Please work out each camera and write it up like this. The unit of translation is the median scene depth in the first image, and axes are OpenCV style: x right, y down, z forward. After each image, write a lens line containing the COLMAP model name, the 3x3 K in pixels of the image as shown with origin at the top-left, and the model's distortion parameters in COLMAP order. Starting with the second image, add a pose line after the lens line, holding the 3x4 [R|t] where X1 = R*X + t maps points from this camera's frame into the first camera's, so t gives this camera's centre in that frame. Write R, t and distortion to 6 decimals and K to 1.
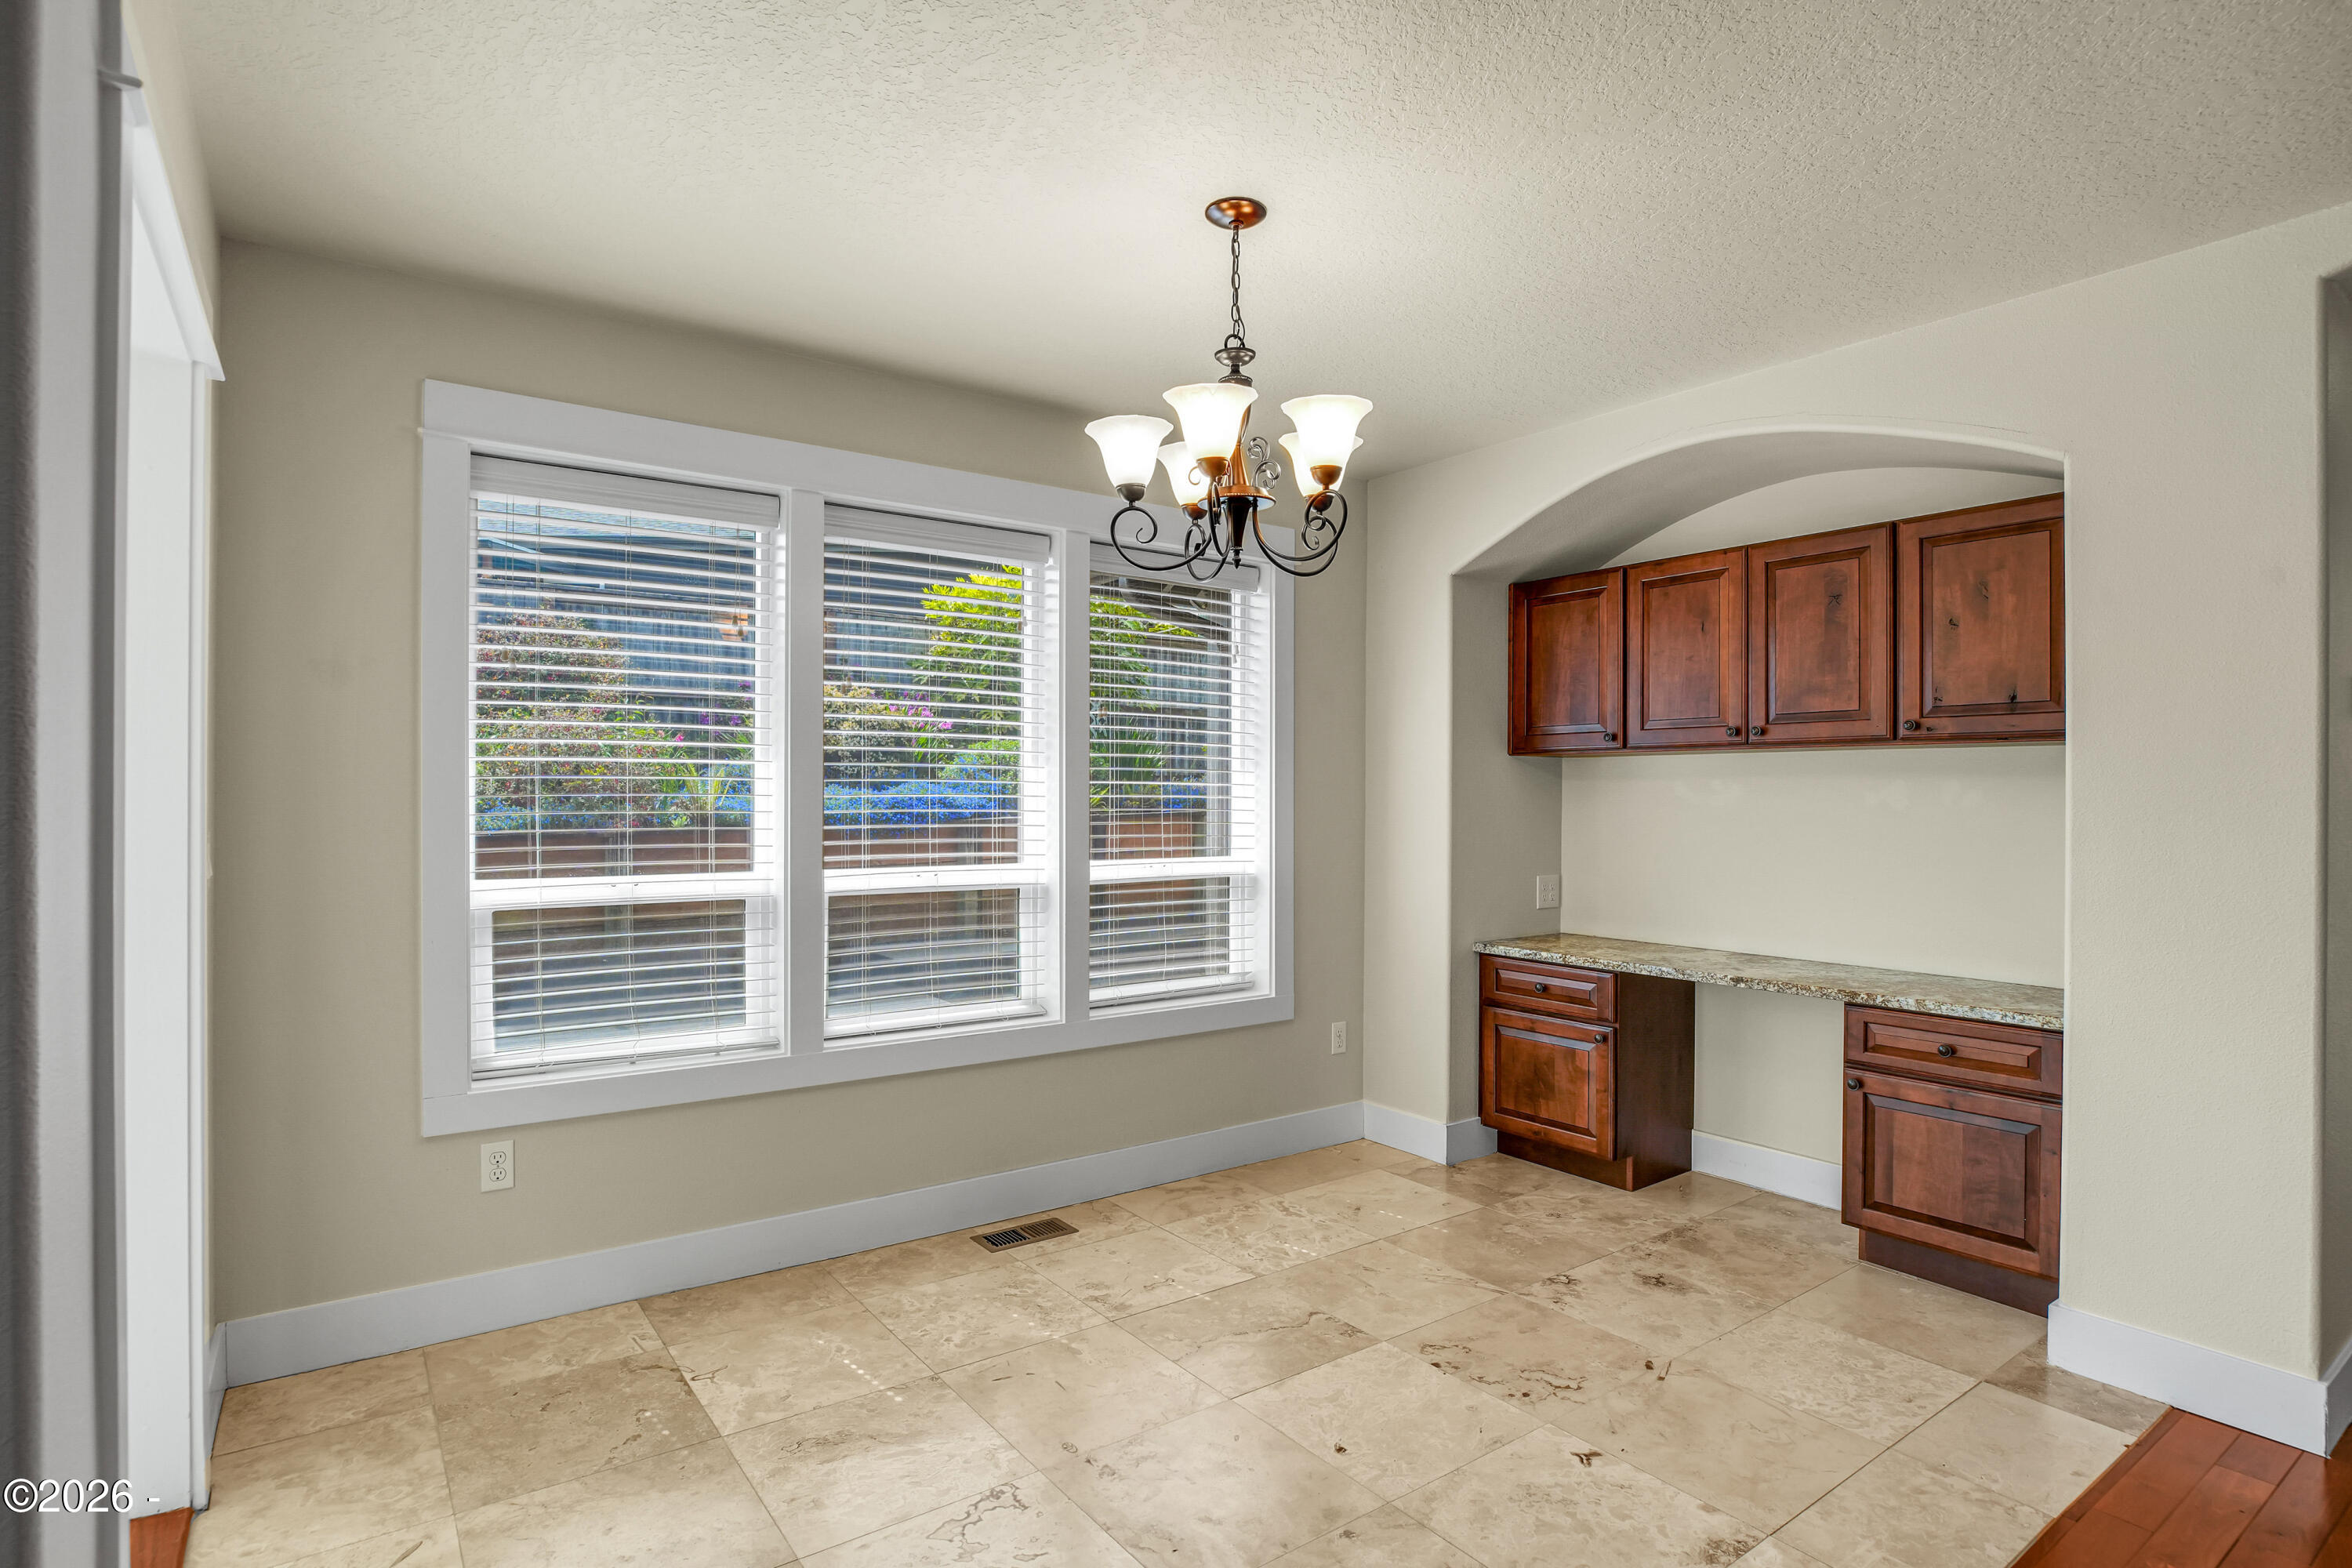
lens RADIAL K [[1183.2, 0, 1185.2], [0, 1183.2, 797.8], [0, 0, 1]] dist [-0.037362, 0.012756]
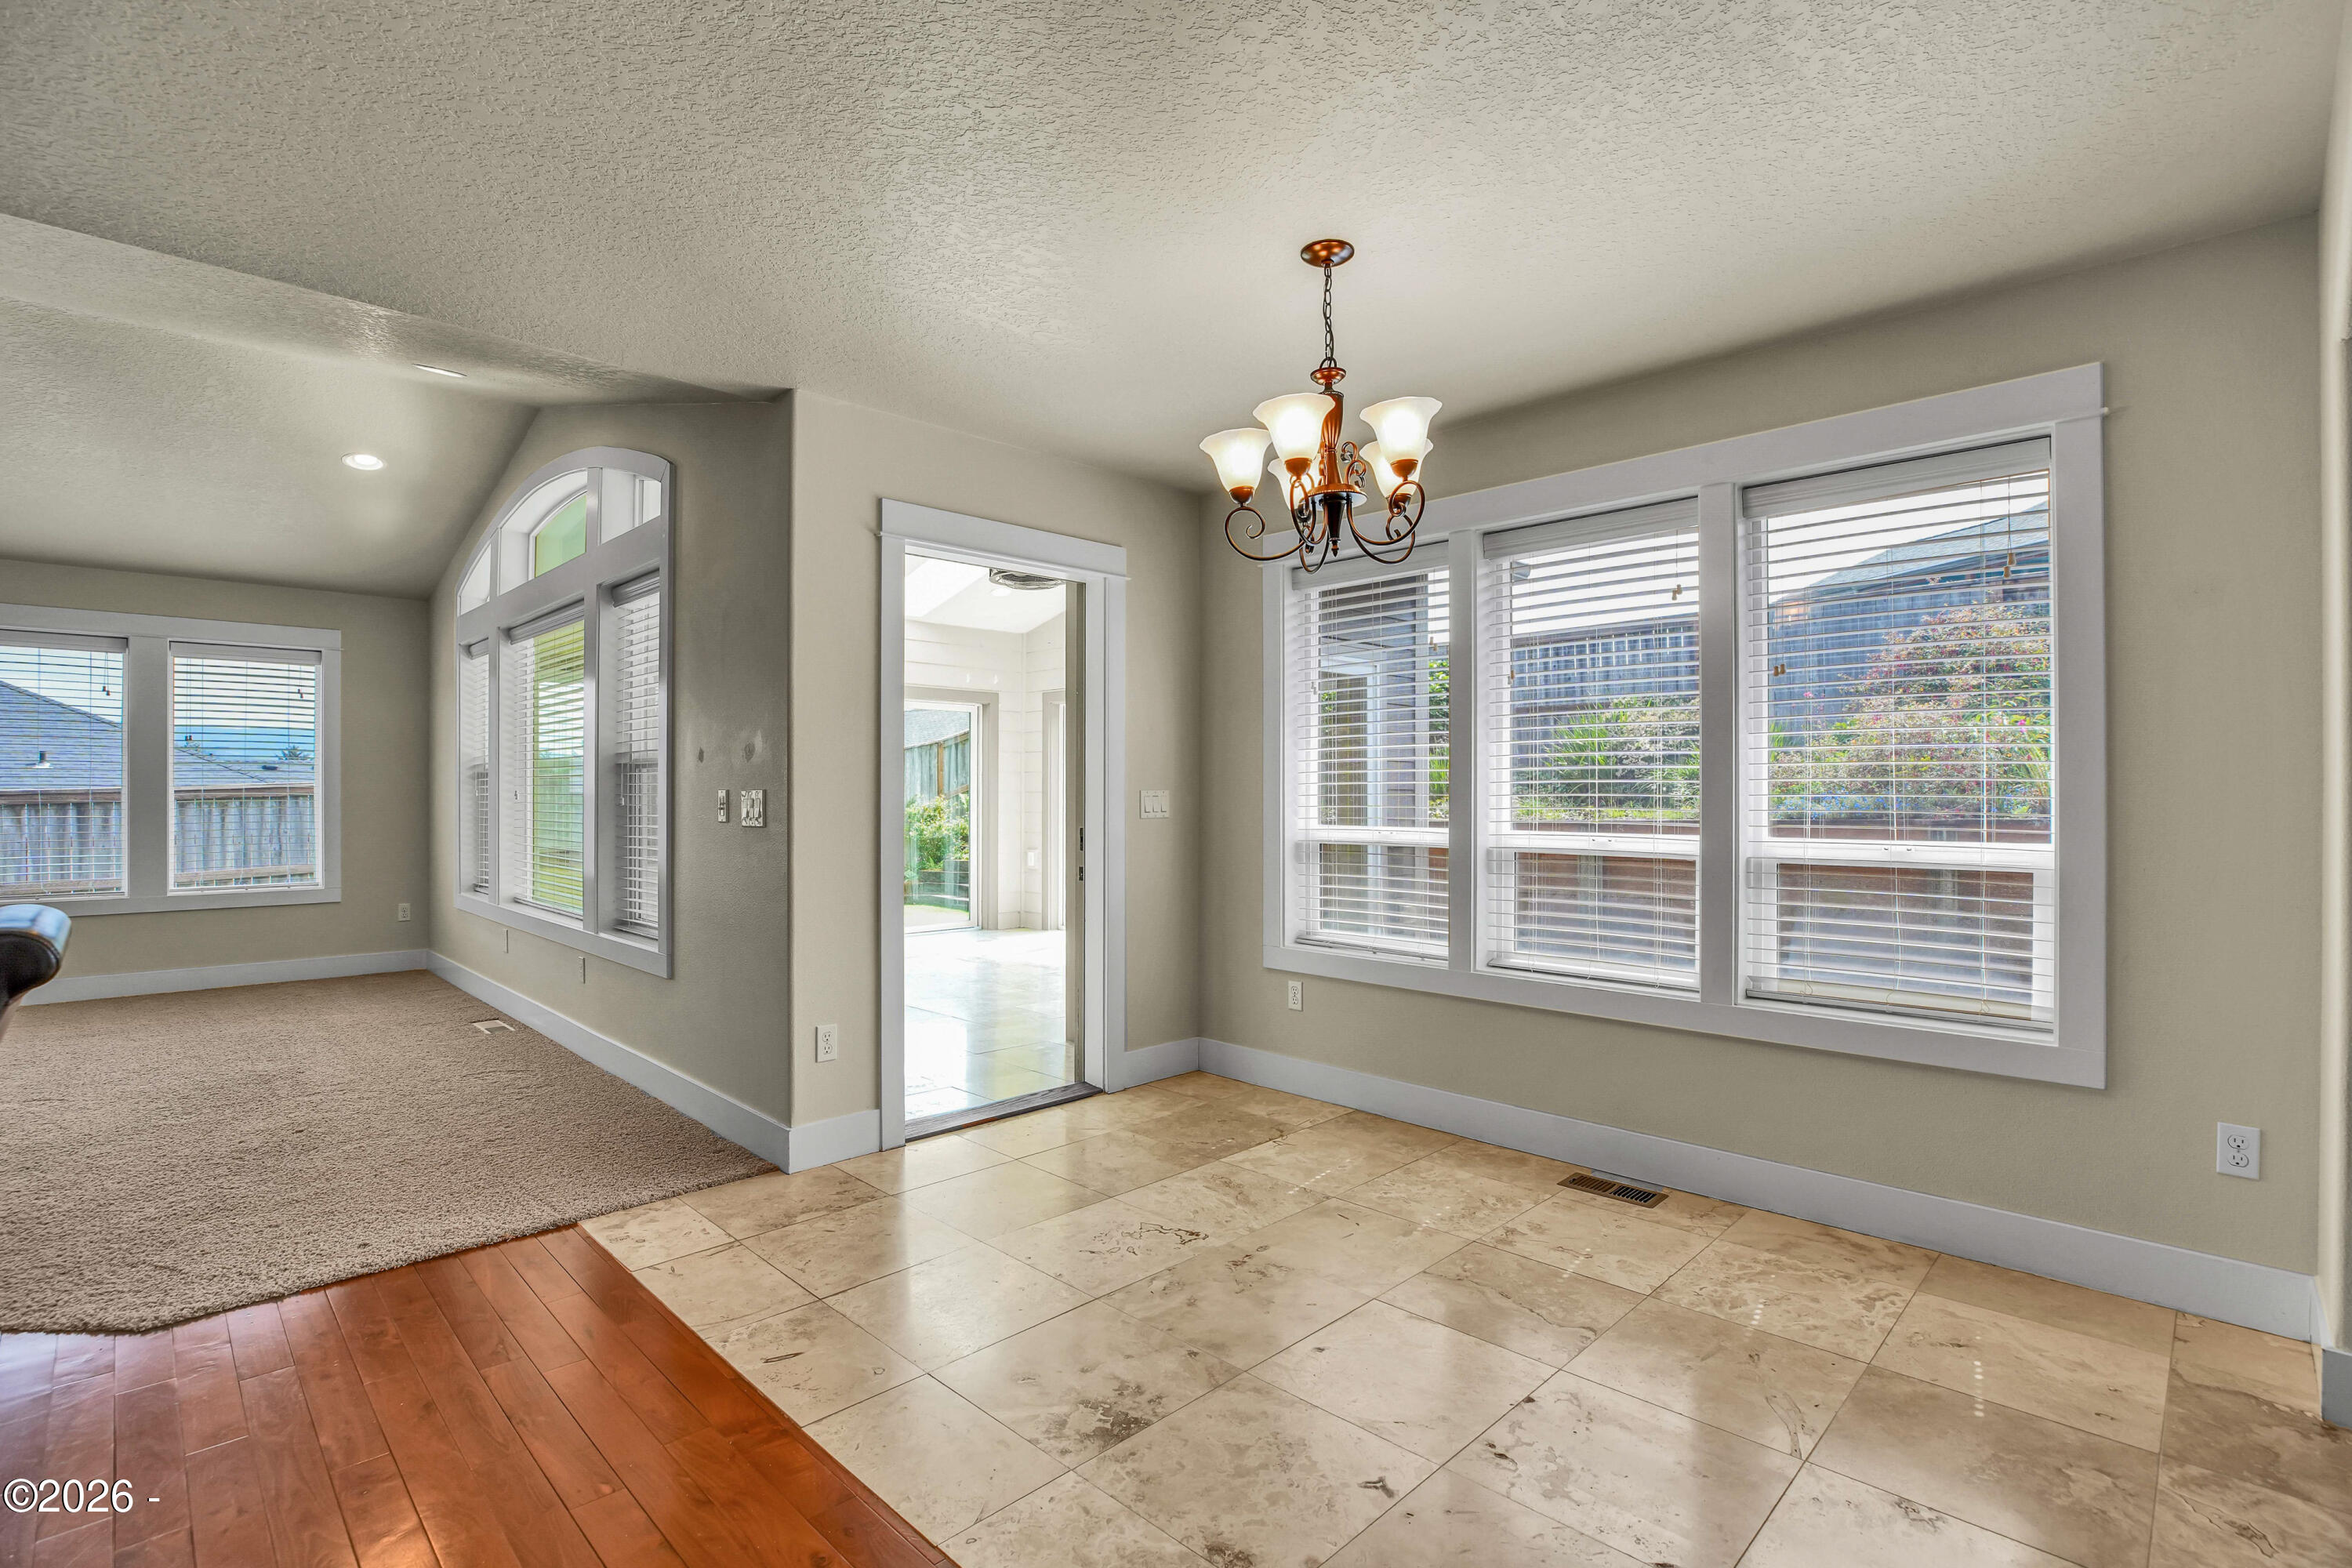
lens RADIAL K [[1099.2, 0, 1172.9], [0, 1099.2, 780.9], [0, 0, 1]] dist [-0.040689, 0.012358]
pose [[0.158328, -0.014754, -0.987276, 0.719334], [-0.002287, 0.999880, -0.015310, 0.028255], [0.987384, 0.004682, 0.158275, 0.452393]]
